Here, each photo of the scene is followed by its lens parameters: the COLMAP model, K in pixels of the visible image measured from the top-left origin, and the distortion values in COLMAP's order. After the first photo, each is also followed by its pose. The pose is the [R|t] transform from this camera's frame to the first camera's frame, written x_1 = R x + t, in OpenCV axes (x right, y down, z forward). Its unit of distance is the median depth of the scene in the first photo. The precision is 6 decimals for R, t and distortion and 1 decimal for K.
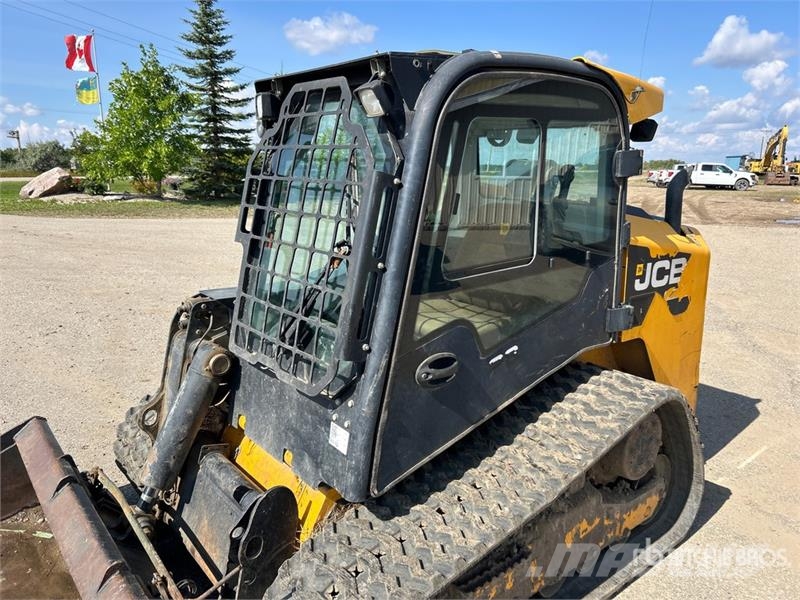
lens RADIAL K [[605.1, 0, 404.2], [0, 605.1, 295.3], [0, 0, 1]] dist [0.050028, -0.061507]
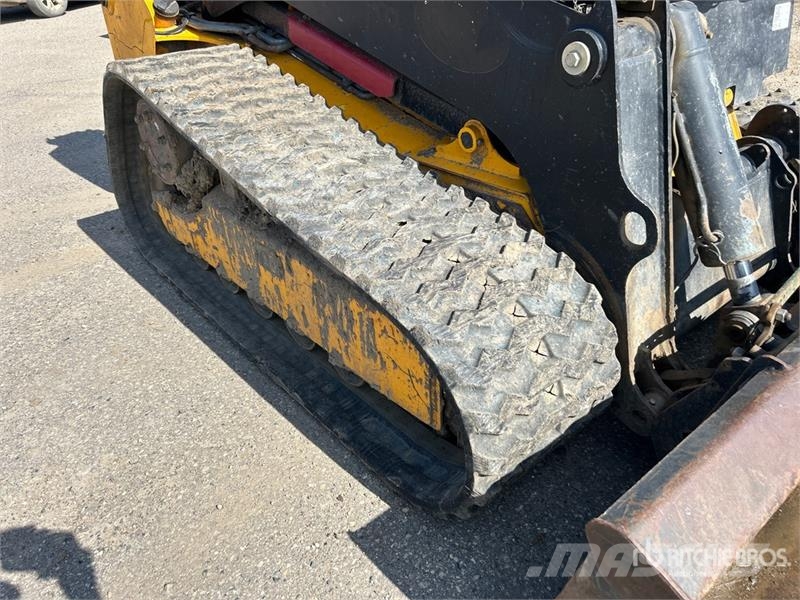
lens RADIAL K [[602.5, 0, 397.0], [0, 602.5, 294.1], [0, 0, 1]] dist [0.040200, -0.044010]
pose [[-0.004191, -0.536193, 0.844085, -0.901499], [0.266015, 0.813081, 0.517819, -0.053501], [-0.963960, 0.226709, 0.139228, 1.210756]]
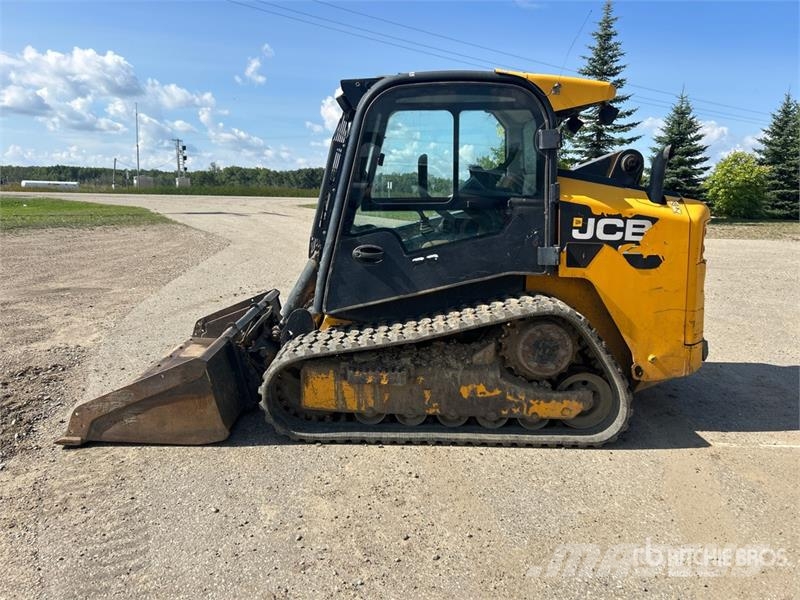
lens RADIAL K [[605.1, 0, 400.2], [0, 605.1, 300.6], [0, 0, 1]] dist [0.050028, -0.061507]
pose [[0.776247, 0.122587, -0.618396, 1.003972], [-0.147229, 0.989038, 0.011251, 0.181333], [0.612997, 0.082312, 0.785786, -0.267760]]
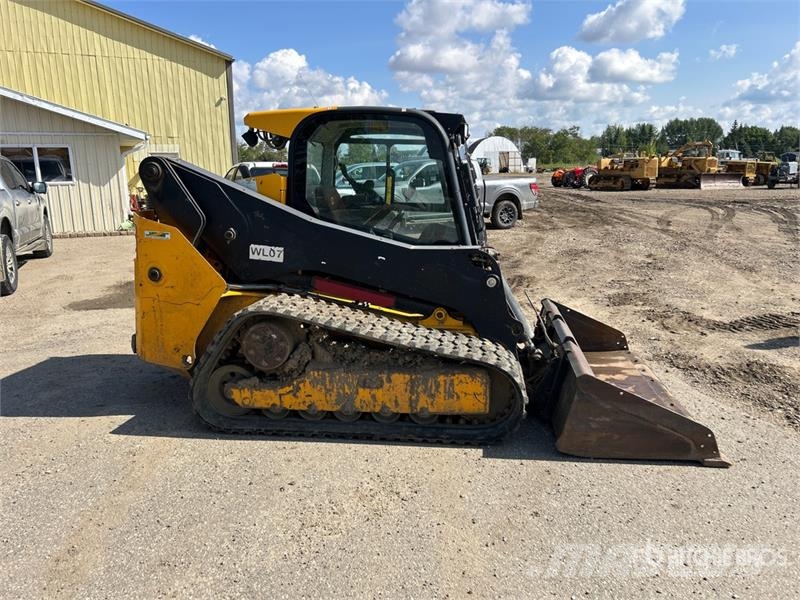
lens RADIAL K [[605.1, 0, 404.7], [0, 605.1, 289.4], [0, 0, 1]] dist [0.050028, -0.061507]
pose [[-0.680151, -0.148613, 0.717850, -1.398387], [0.154480, 0.928190, 0.338525, -0.481204], [-0.716610, 0.341142, -0.608352, 2.248005]]
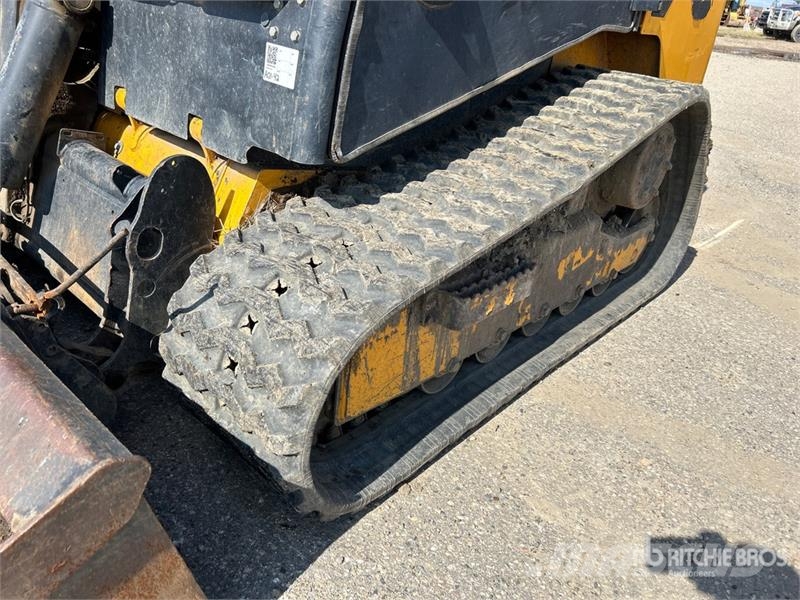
lens RADIAL K [[605.1, 0, 396.5], [0, 605.1, 296.5], [0, 0, 1]] dist [0.050028, -0.061507]
pose [[0.988497, 0.006538, 0.151097, -0.064344], [-0.046278, 0.964219, 0.261036, 0.229667], [-0.143984, -0.265026, 0.953431, 0.250154]]
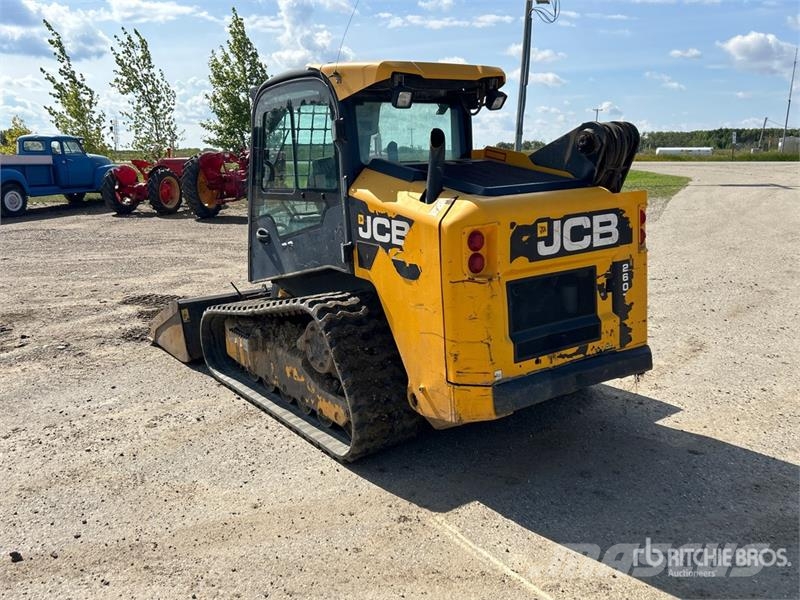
lens RADIAL K [[677.9, 0, 395.9], [0, 677.9, 295.9], [0, 0, 1]] dist [0.076567, -0.100823]
pose [[-0.058592, 0.202884, -0.977448, 1.892227], [-0.199355, 0.957030, 0.210596, -0.212624], [0.978174, 0.207198, -0.015628, 1.224799]]
